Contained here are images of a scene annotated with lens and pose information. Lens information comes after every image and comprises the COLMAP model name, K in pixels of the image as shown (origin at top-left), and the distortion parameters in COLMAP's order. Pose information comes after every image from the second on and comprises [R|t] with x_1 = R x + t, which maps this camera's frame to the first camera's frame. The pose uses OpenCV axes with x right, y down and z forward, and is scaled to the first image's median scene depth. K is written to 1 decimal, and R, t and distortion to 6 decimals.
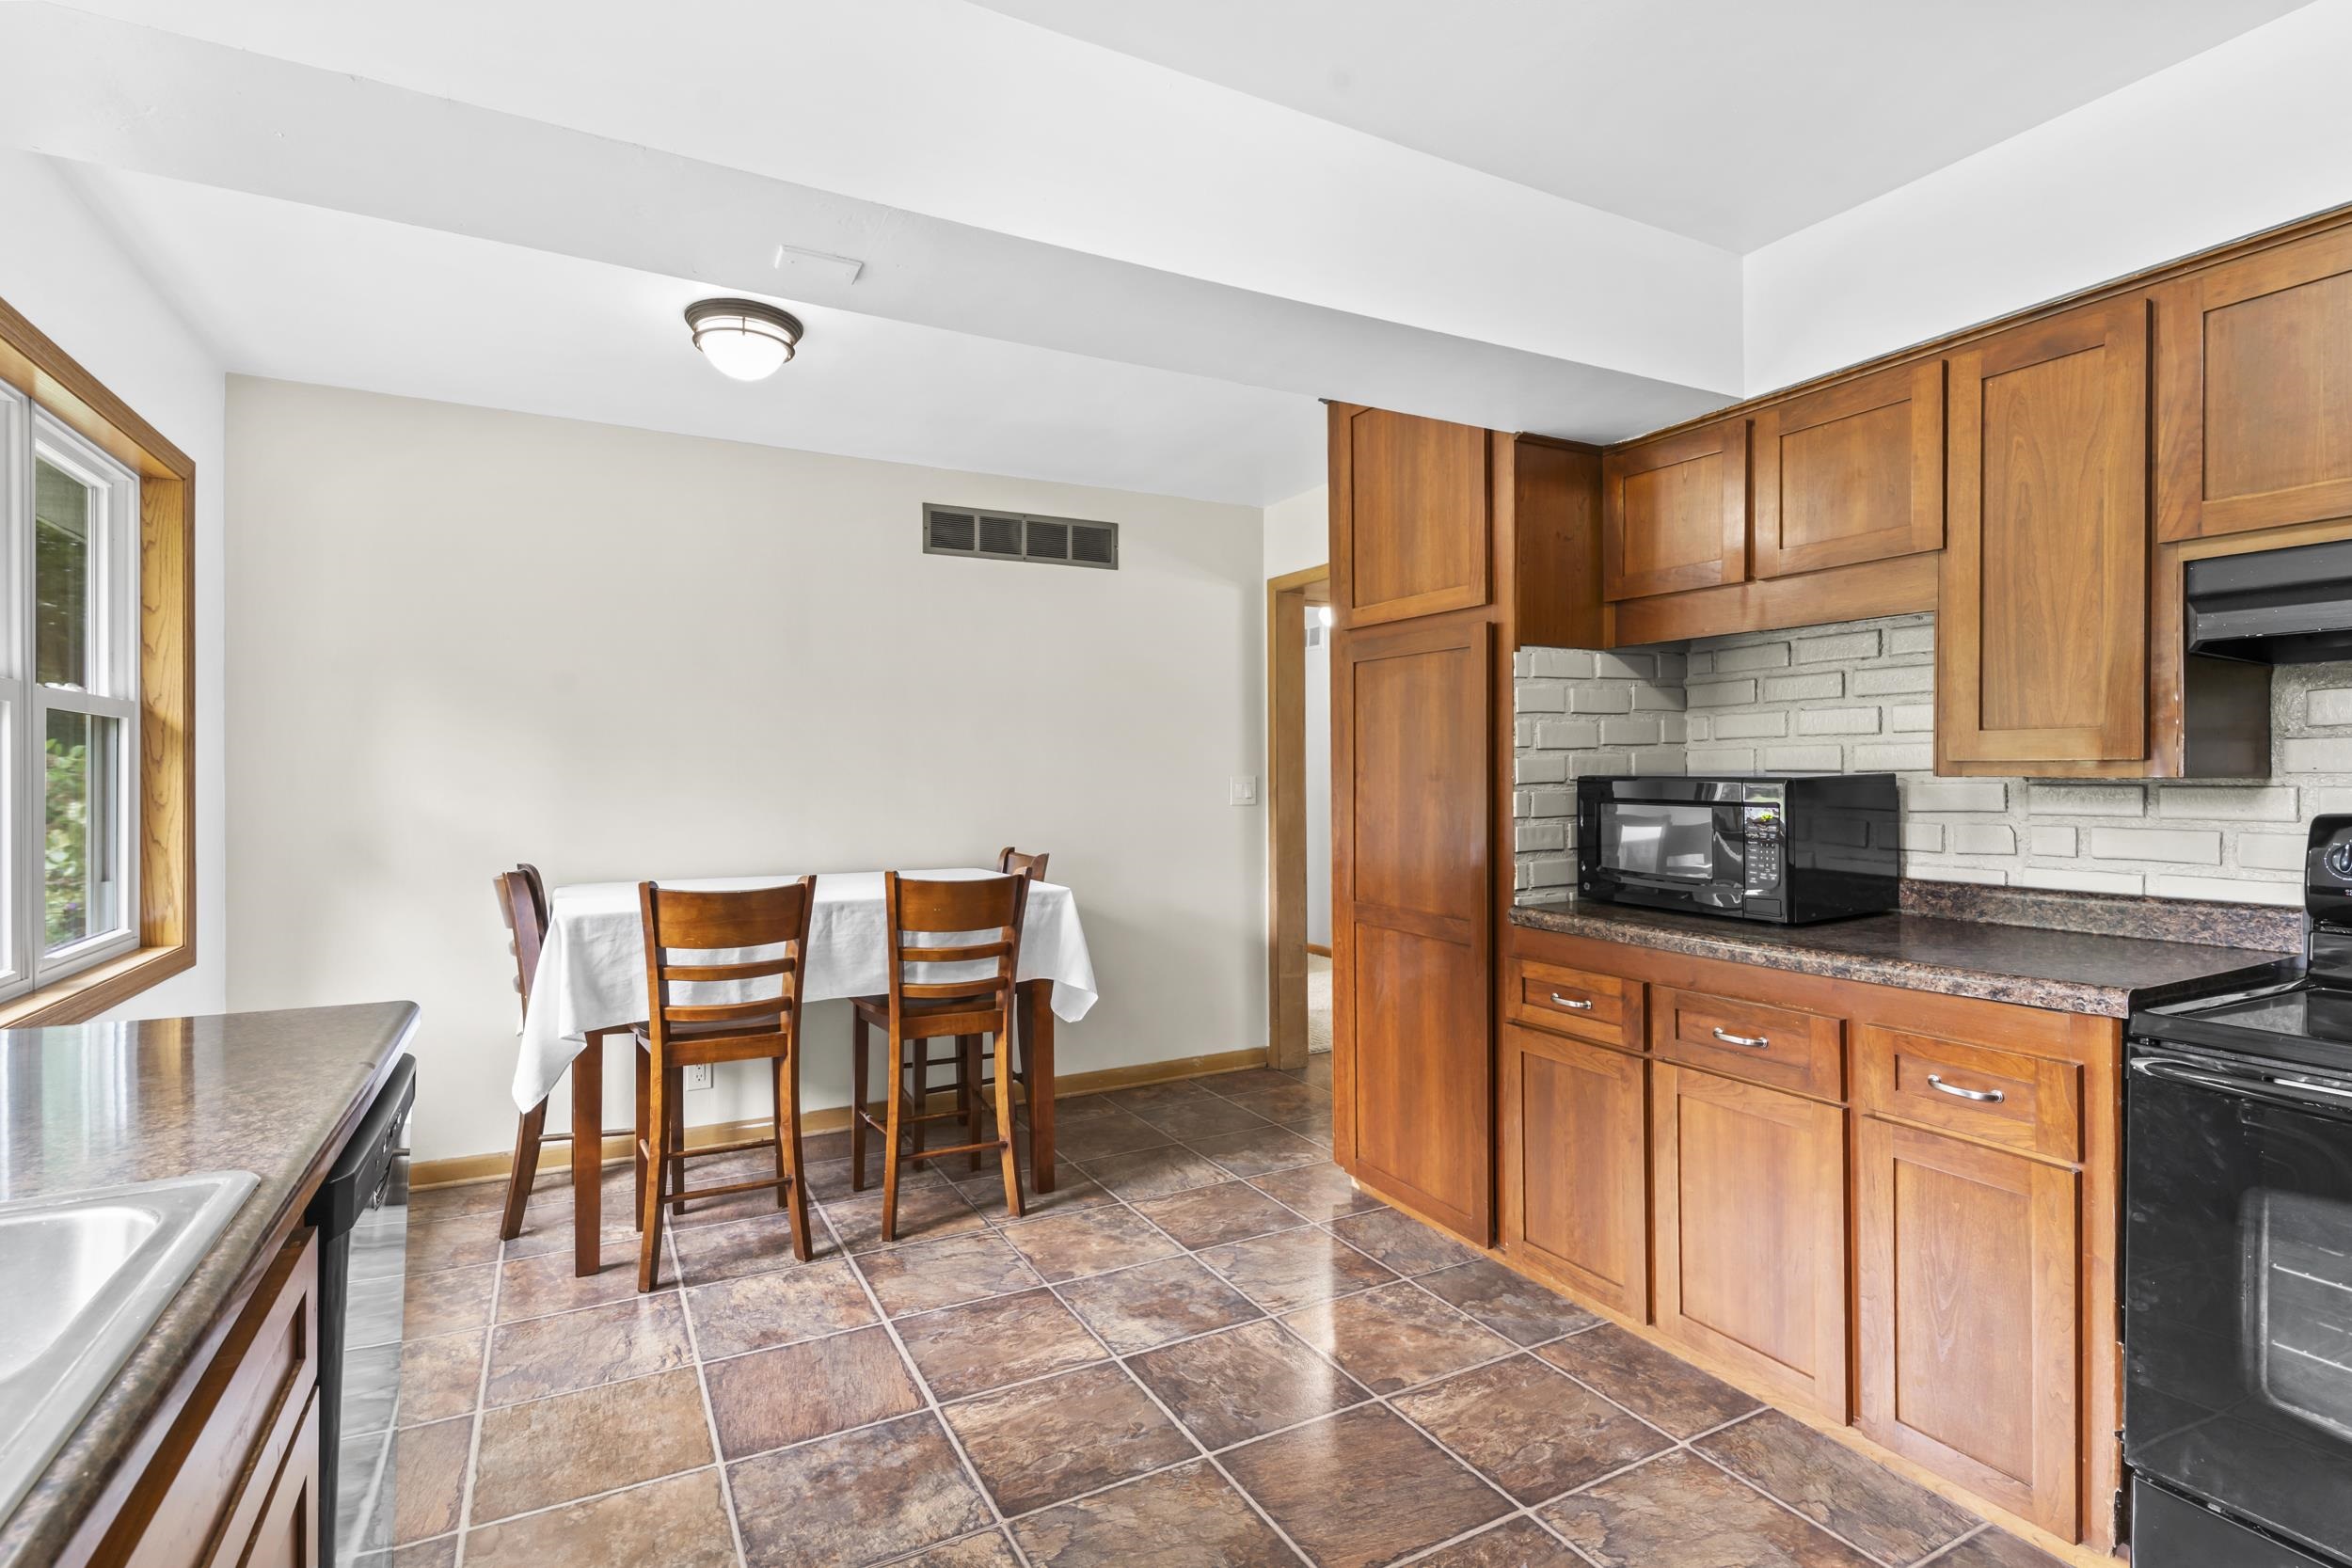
lens RADIAL K [[1129.9, 0, 1176.9], [0, 1129.9, 768.2], [0, 0, 1]] dist [-0.001700, 0.000213]
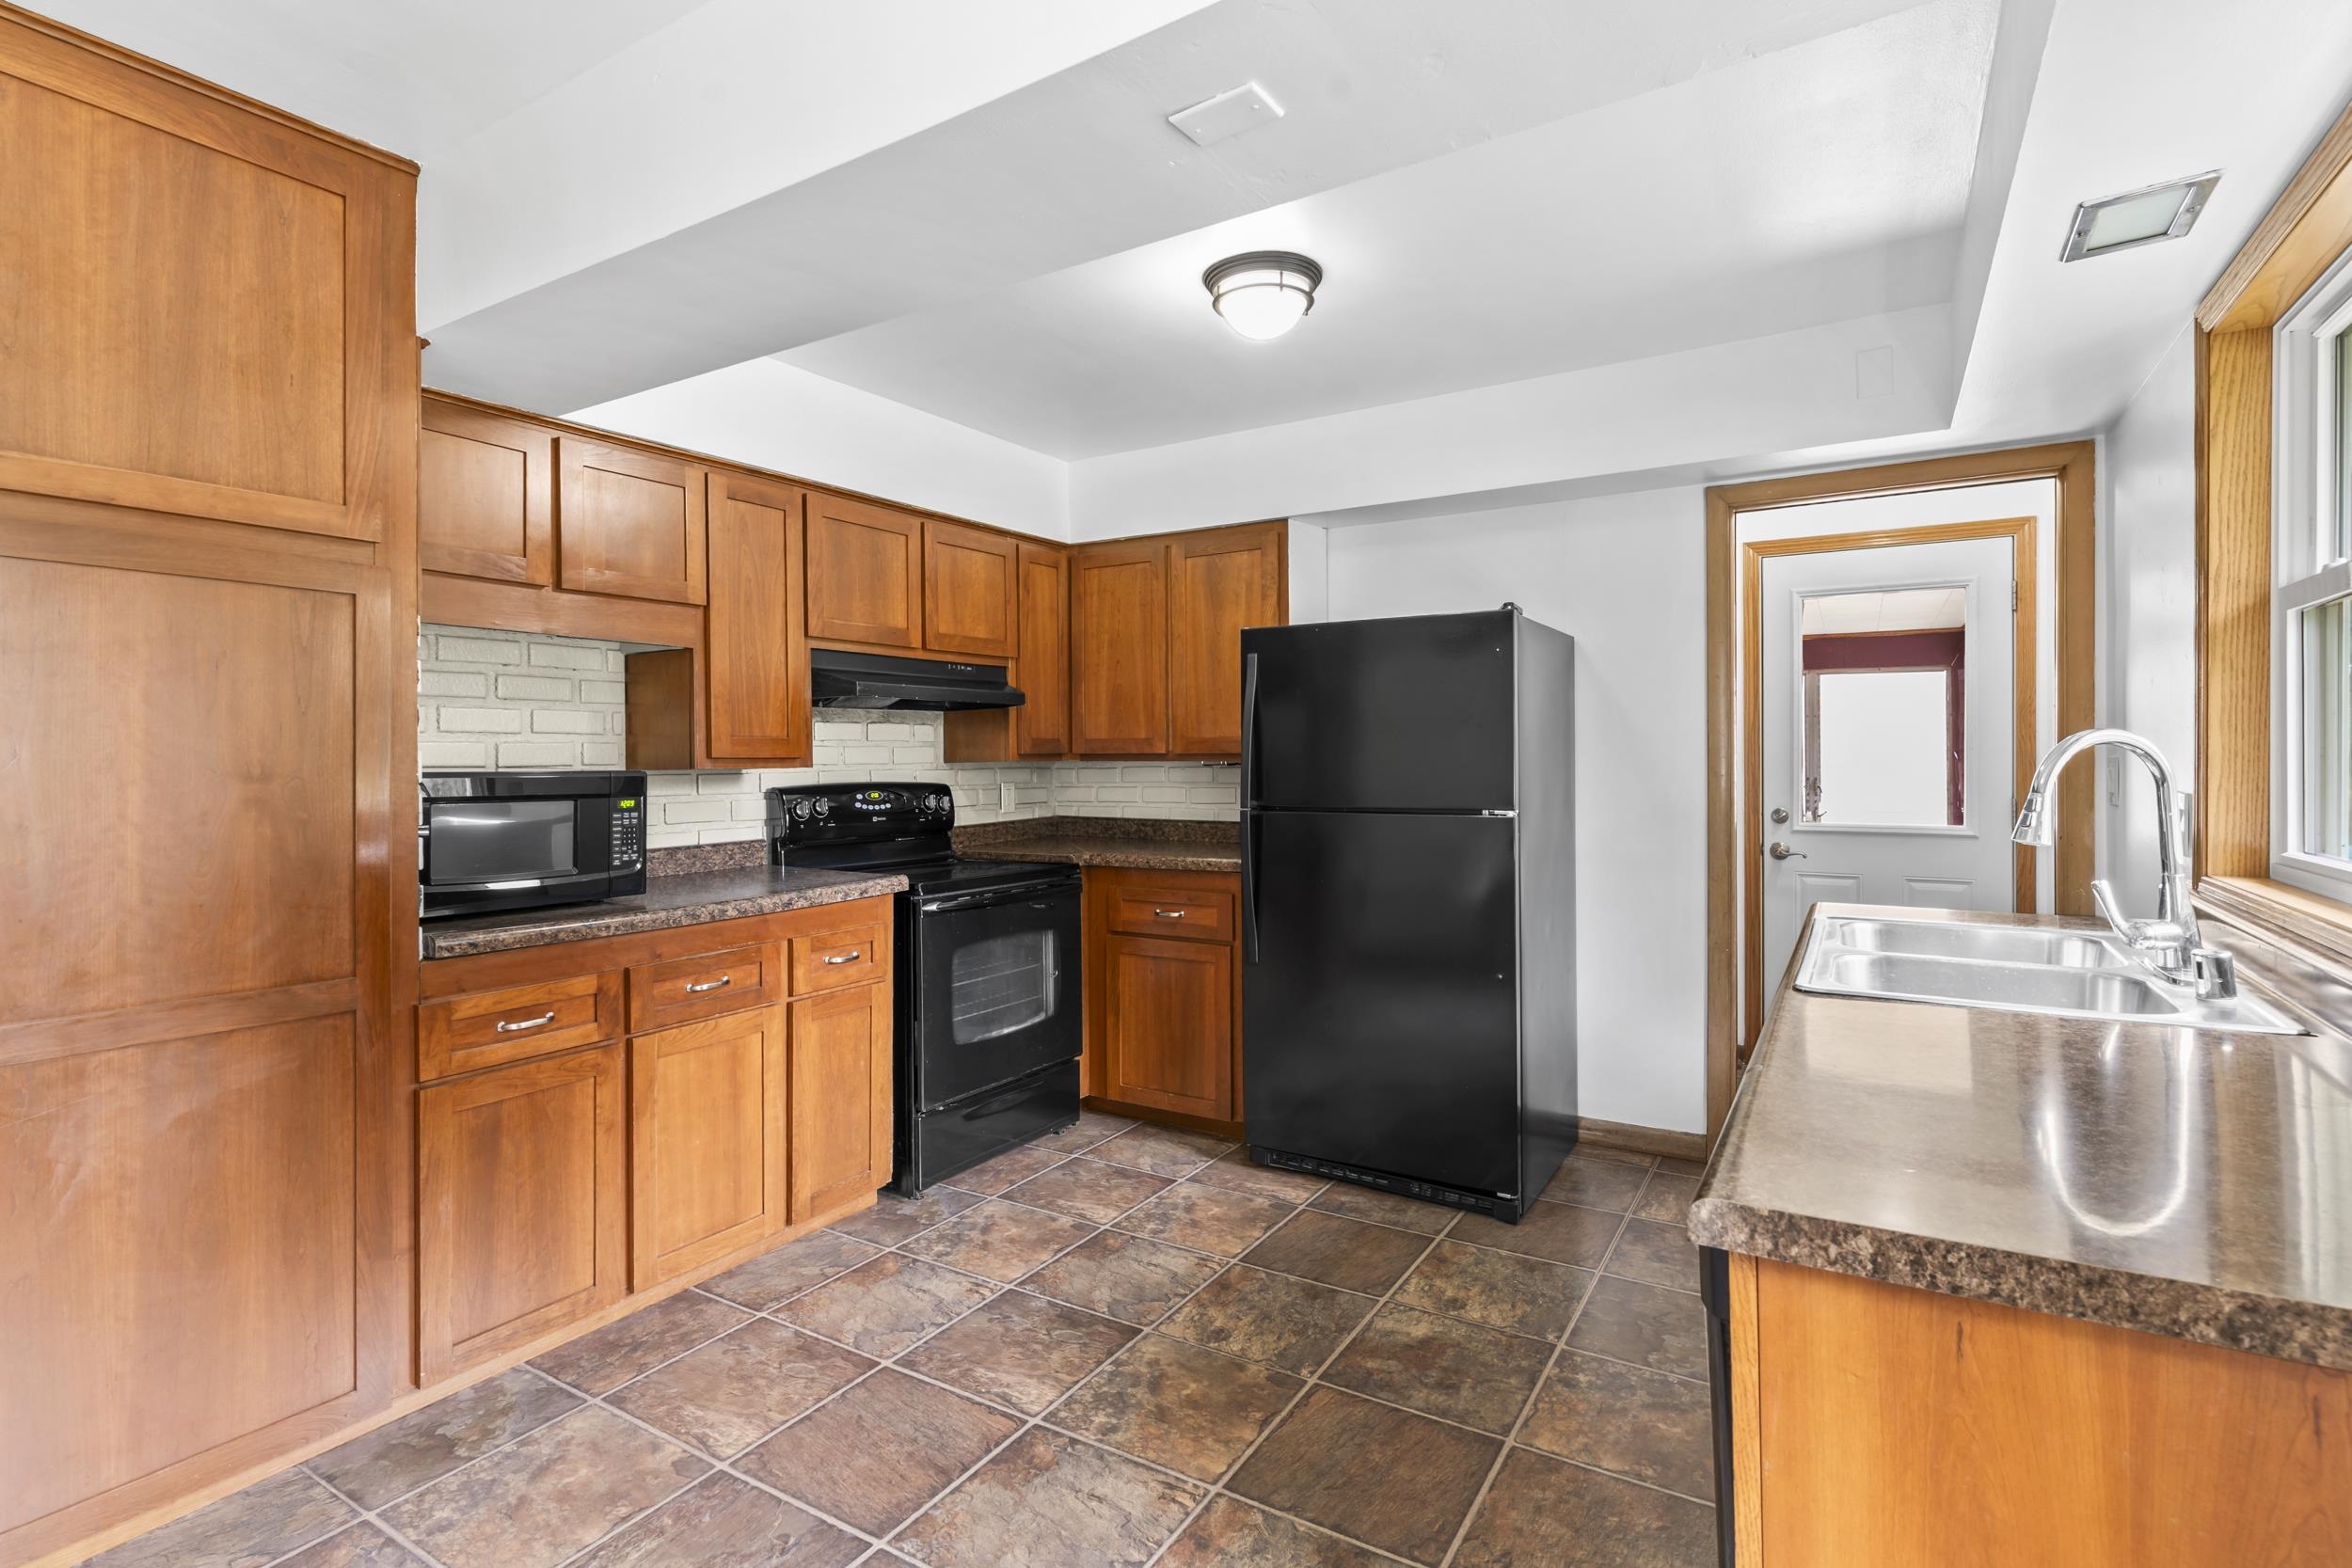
lens RADIAL K [[1129.9, 0, 1176.9], [0, 1129.9, 768.2], [0, 0, 1]] dist [-0.001700, 0.000213]
pose [[-0.501042, 0.001513, 0.865422, -0.823563], [0.007618, 0.999967, 0.002663, 0.007828], [-0.865390, 0.007927, -0.501037, 1.203835]]
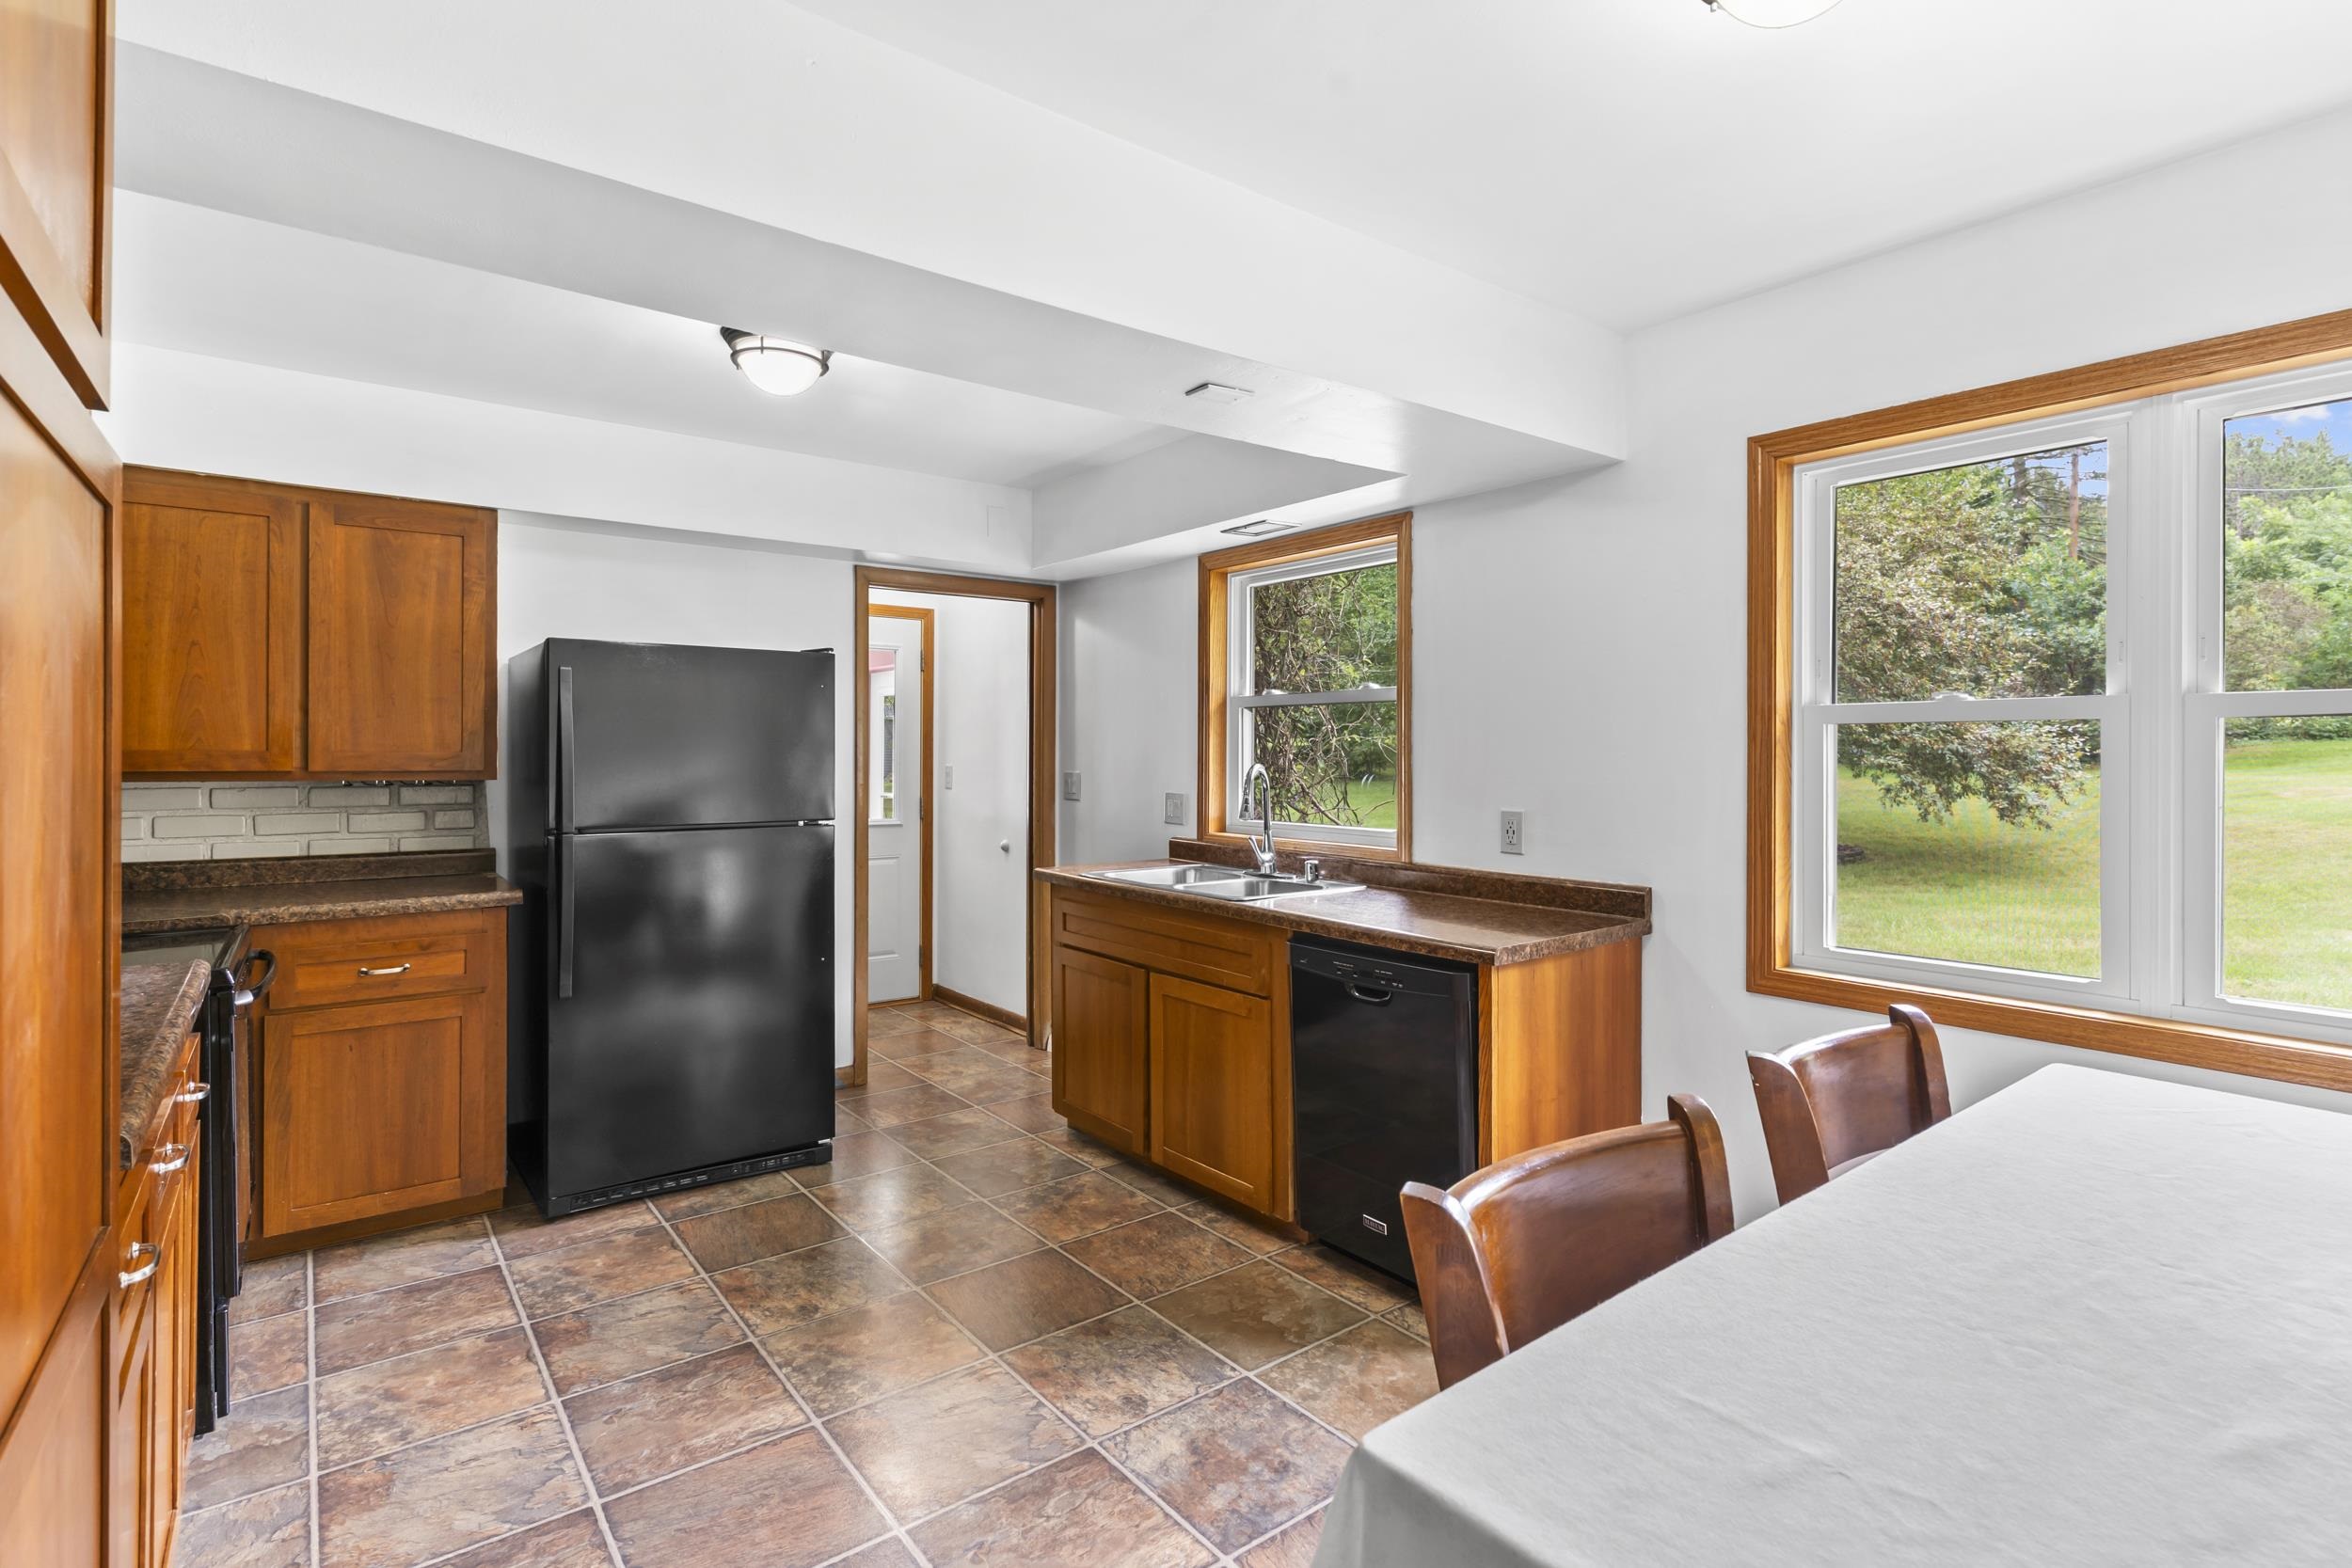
lens RADIAL K [[1129.9, 0, 1176.9], [0, 1129.9, 768.2], [0, 0, 1]] dist [-0.001700, 0.000213]
pose [[-0.985827, 0.006035, -0.167654, -0.044997], [0.004052, 0.999918, 0.012165, -0.029794], [0.167713, 0.011313, -0.985771, 1.902207]]
